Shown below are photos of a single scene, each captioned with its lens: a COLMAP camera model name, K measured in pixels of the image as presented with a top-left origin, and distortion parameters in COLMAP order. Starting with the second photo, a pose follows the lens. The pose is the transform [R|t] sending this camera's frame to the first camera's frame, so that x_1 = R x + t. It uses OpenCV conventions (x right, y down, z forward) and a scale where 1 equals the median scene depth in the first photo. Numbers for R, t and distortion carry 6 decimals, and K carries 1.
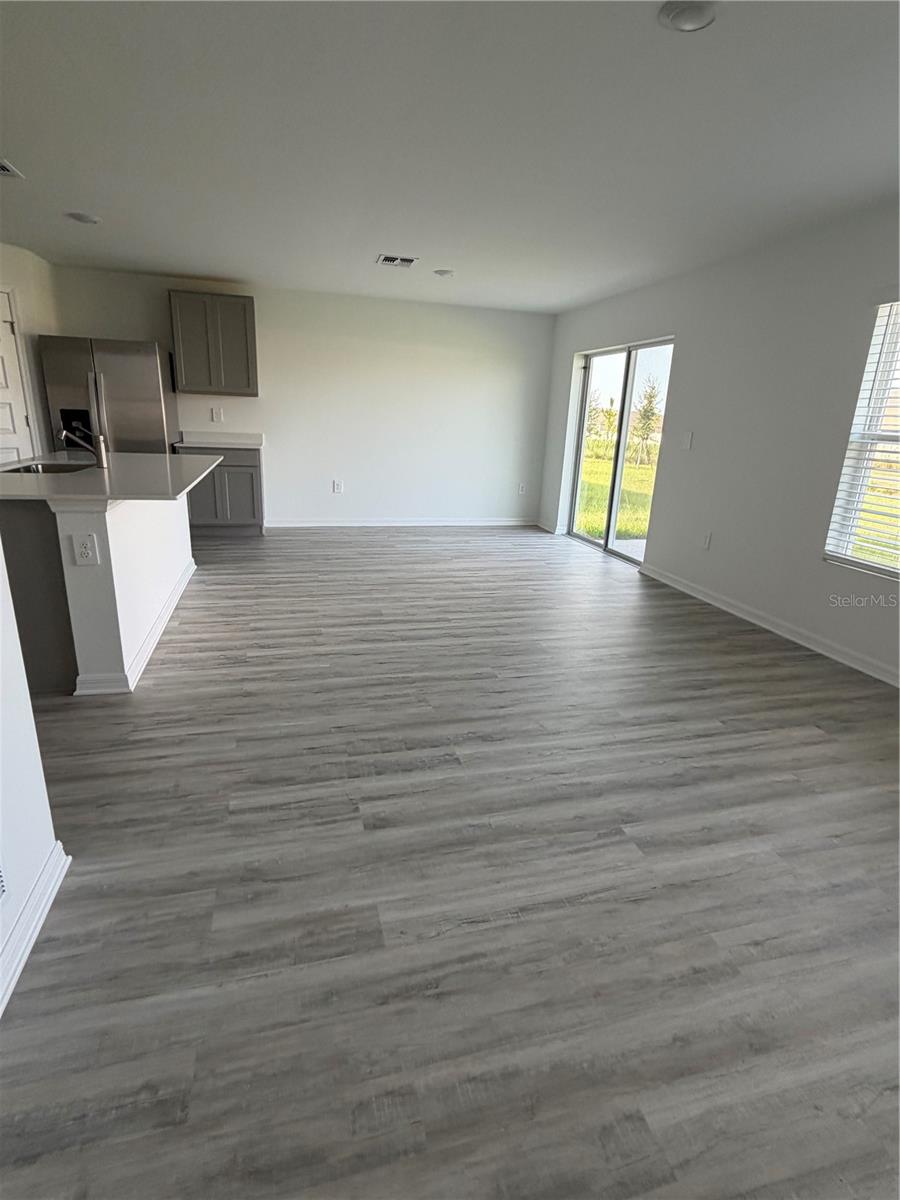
lens RADIAL K [[620.7, 0, 450.0], [0, 620.7, 600.0], [0, 0, 1]] dist [0.001659, 0.000364]
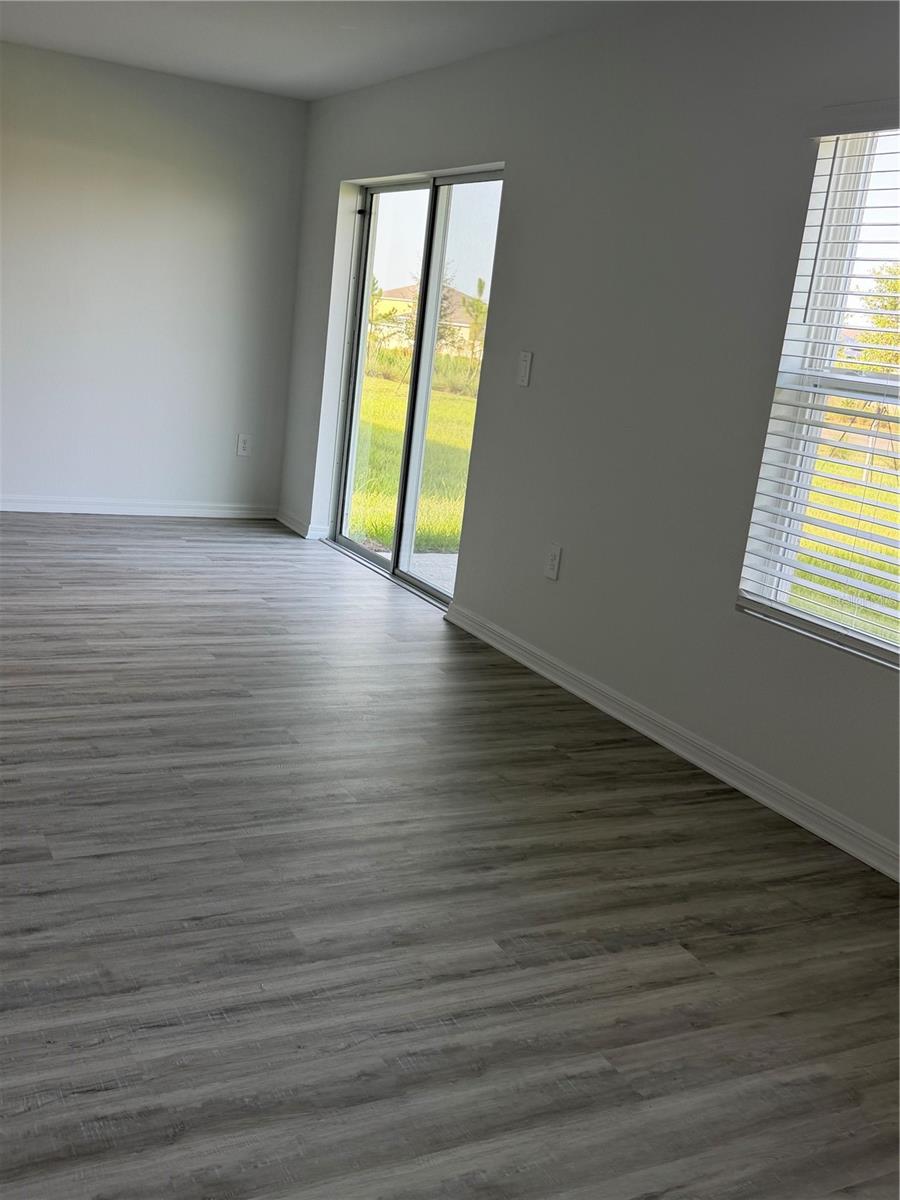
lens RADIAL K [[1211.4, 0, 450.0], [0, 1211.4, 600.0], [0, 0, 1]] dist [0.178285, -0.376856]
pose [[0.976744, 0.019531, 0.213518, 0.142757], [-0.009316, 0.998768, -0.048744, -0.019175], [-0.214207, 0.045621, 0.975722, 0.042264]]
